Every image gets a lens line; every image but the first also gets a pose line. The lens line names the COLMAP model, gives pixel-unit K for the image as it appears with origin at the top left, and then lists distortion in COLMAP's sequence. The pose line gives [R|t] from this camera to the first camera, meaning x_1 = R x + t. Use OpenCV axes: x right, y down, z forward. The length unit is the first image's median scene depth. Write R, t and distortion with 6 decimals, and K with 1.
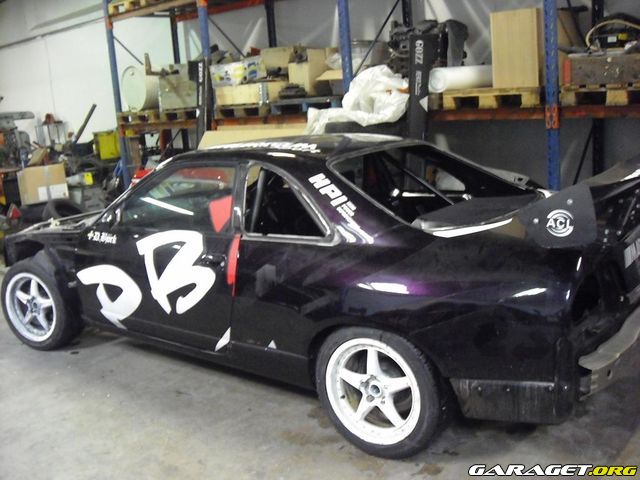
lens RADIAL K [[697.7, 0, 320.0], [0, 697.7, 240.2], [0, 0, 1]] dist [-0.019227, 0.000000]
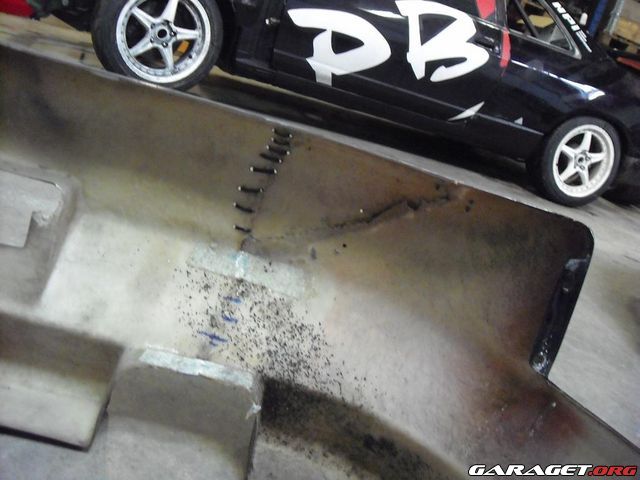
lens RADIAL K [[697.7, 0, 320.0], [0, 697.7, 240.2], [0, 0, 1]] dist [-0.019227, 0.000000]
pose [[0.530648, 0.044960, 0.846399, -1.261452], [-0.159694, 0.986011, 0.047744, 0.340801], [-0.832413, -0.160500, 0.530404, 0.544188]]
